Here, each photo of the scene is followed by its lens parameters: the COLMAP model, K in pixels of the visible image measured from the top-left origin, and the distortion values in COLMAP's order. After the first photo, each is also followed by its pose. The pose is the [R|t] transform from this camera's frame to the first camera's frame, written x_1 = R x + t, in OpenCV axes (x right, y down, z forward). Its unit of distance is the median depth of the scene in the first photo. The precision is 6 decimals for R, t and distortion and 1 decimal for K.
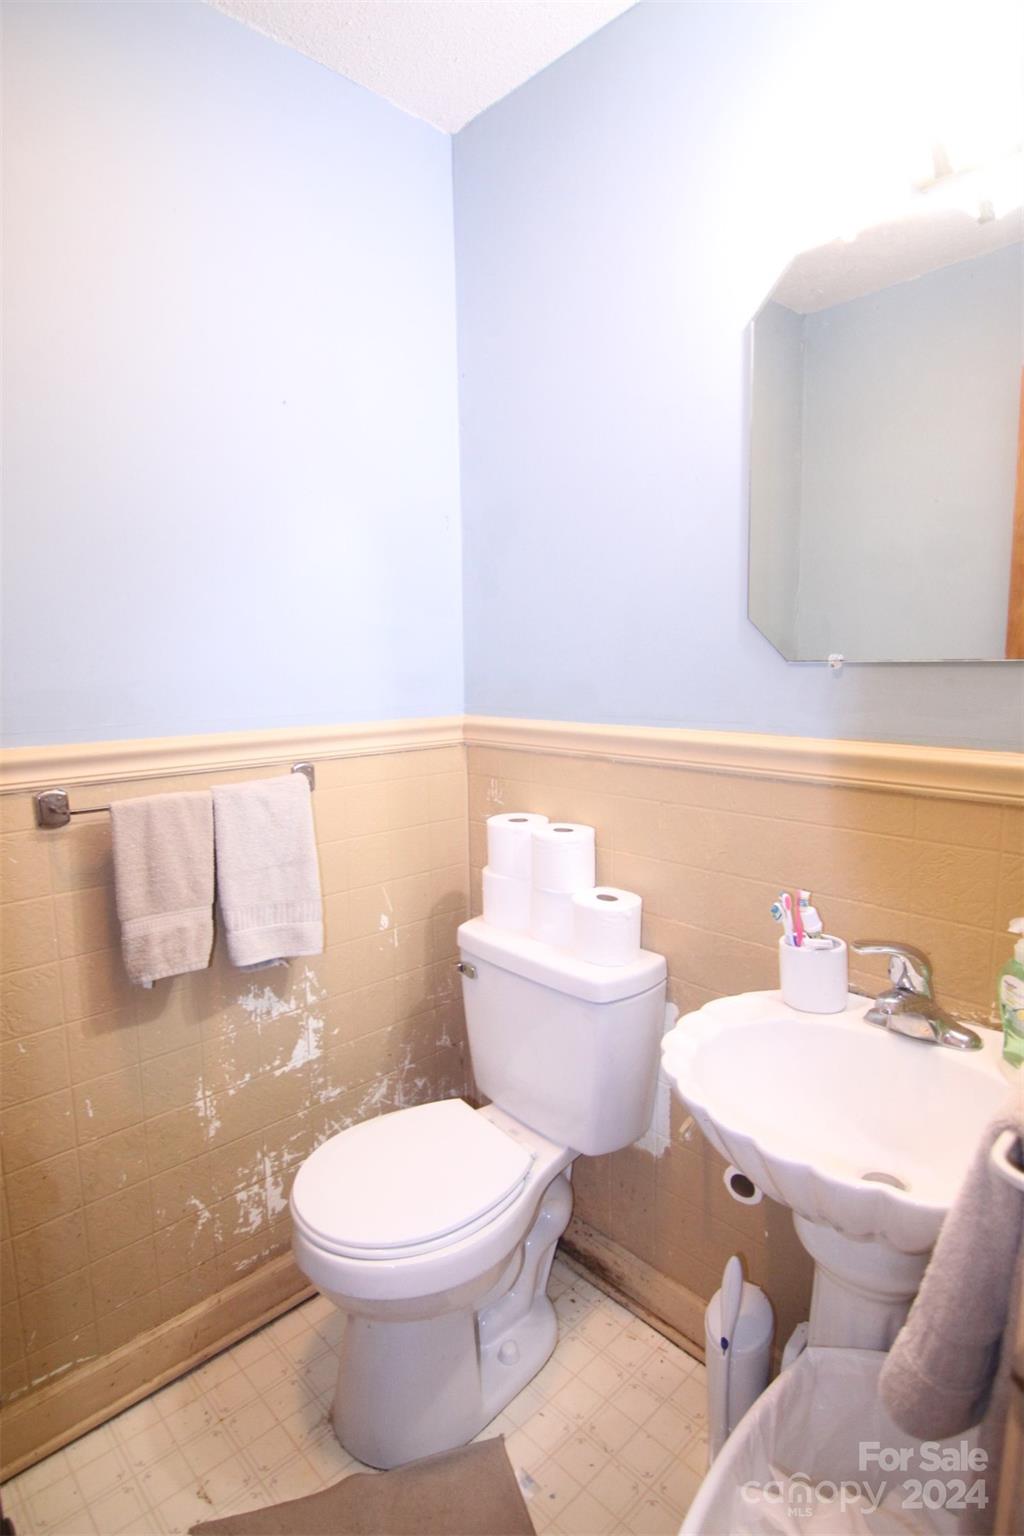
lens RADIAL K [[790.7, 0, 503.2], [0, 790.7, 770.8], [0, 0, 1]] dist [-0.010226, -0.009376]
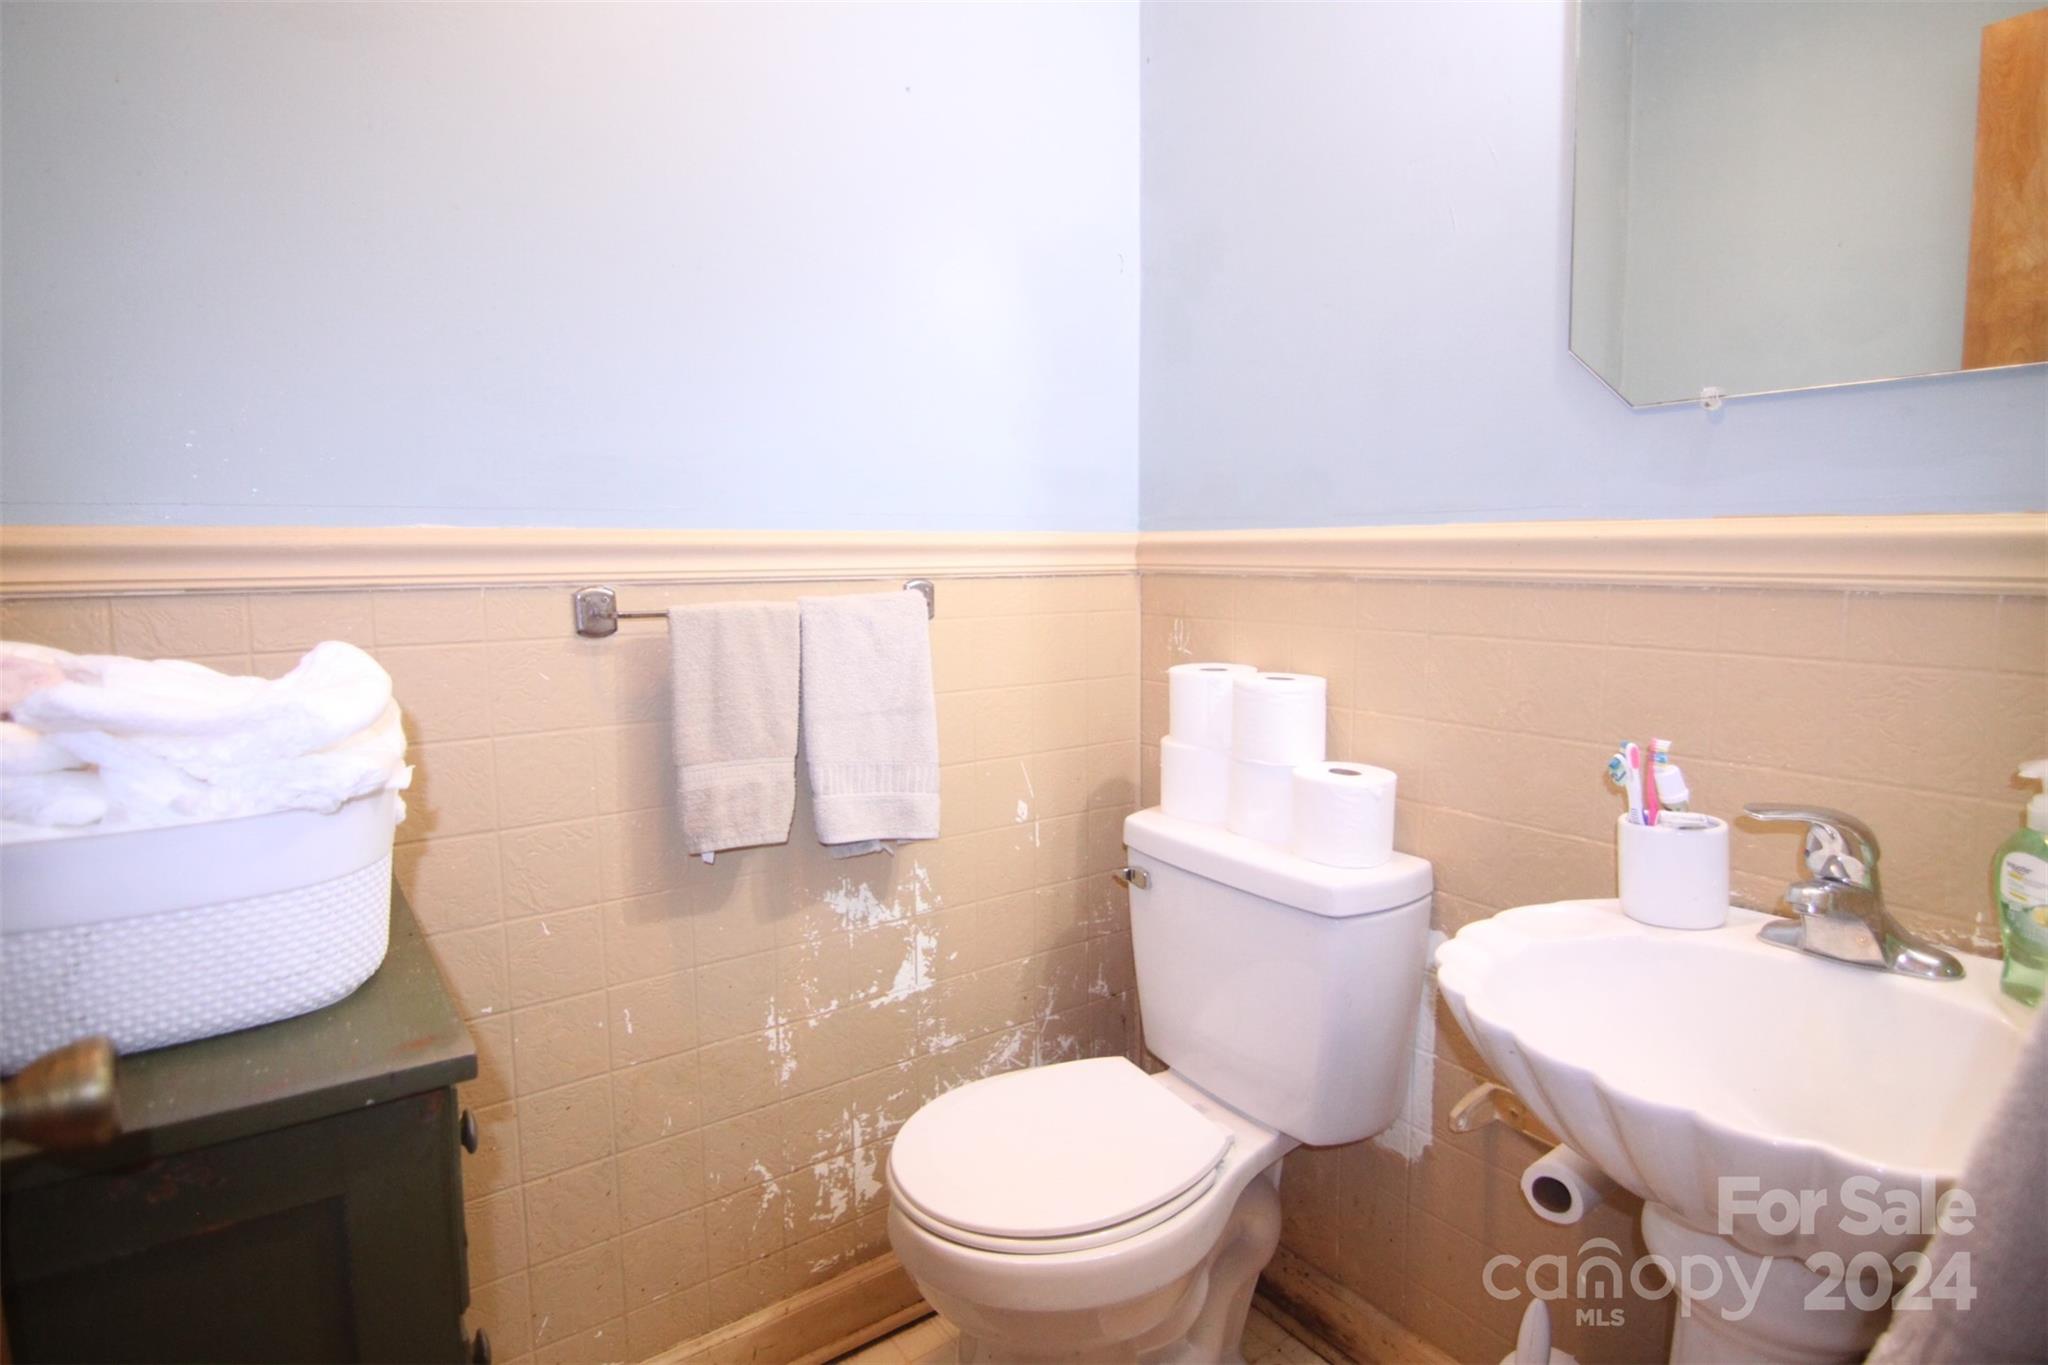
lens RADIAL K [[1054.2, 0, 1030.0], [0, 1054.2, 677.6], [0, 0, 1]] dist [-0.010226, -0.009376]
pose [[0.990963, 0.020420, -0.132574, -0.021149], [-0.023684, 0.999453, -0.023089, 0.106517], [0.132030, 0.026020, 0.990904, 0.048179]]
